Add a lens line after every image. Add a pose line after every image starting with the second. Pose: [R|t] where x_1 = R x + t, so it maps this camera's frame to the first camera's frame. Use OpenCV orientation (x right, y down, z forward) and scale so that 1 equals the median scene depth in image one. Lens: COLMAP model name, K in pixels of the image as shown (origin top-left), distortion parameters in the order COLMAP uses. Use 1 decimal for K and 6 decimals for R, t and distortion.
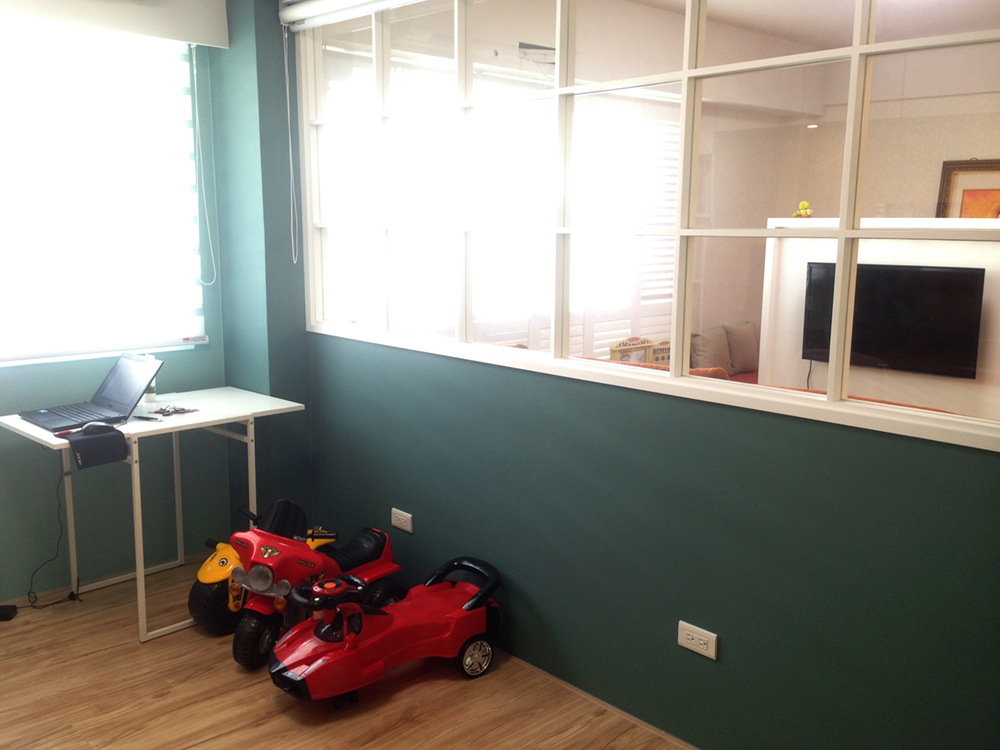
lens RADIAL K [[915.1, 0, 500.0], [0, 915.1, 375.0], [0, 0, 1]] dist [0.137628, -0.239266]
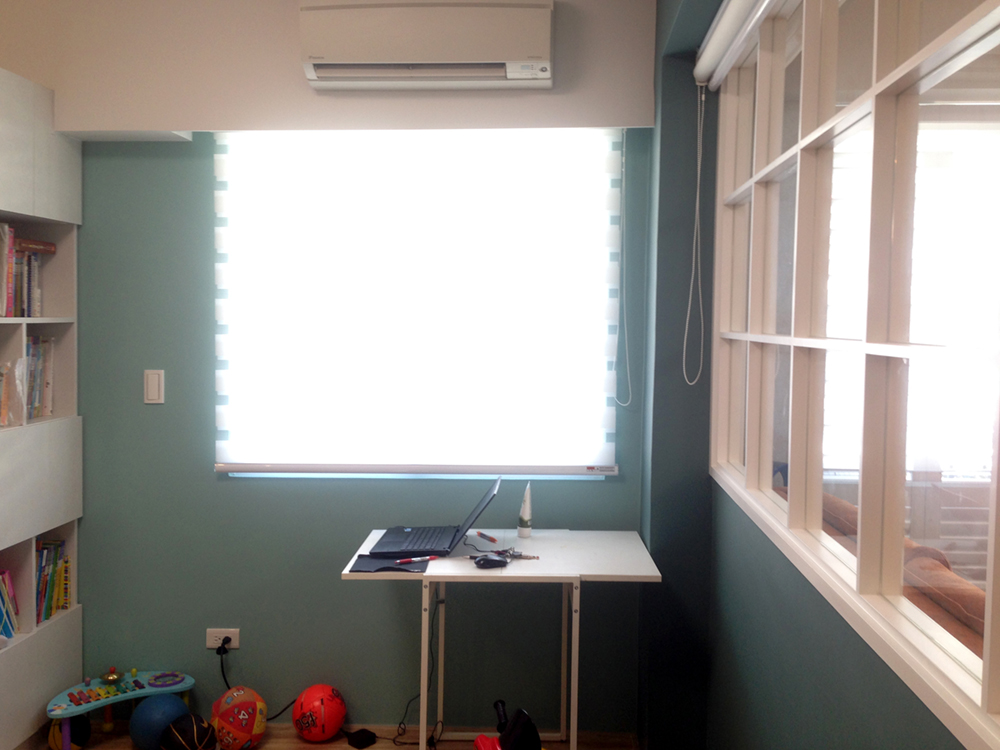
lens RADIAL K [[915.1, 0, 500.0], [0, 915.1, 375.0], [0, 0, 1]] dist [0.137628, -0.239266]
pose [[0.696318, 0.034940, -0.716882, 0.249578], [-0.115308, 0.991286, -0.063686, -0.072547], [0.708410, 0.127008, 0.694279, 0.417272]]
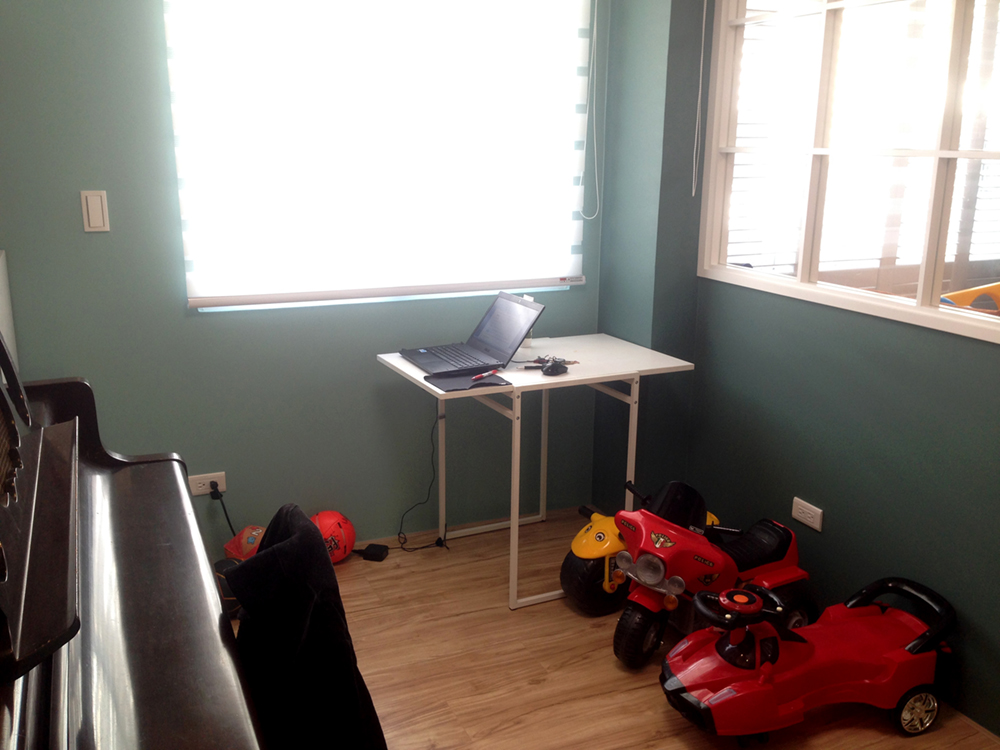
lens RADIAL K [[915.1, 0, 500.0], [0, 915.1, 375.0], [0, 0, 1]] dist [0.137628, -0.239266]
pose [[0.945395, 0.083029, -0.315174, -0.124383], [-0.056372, 0.994089, 0.092788, -0.030186], [0.321015, -0.069954, 0.944487, 0.144487]]
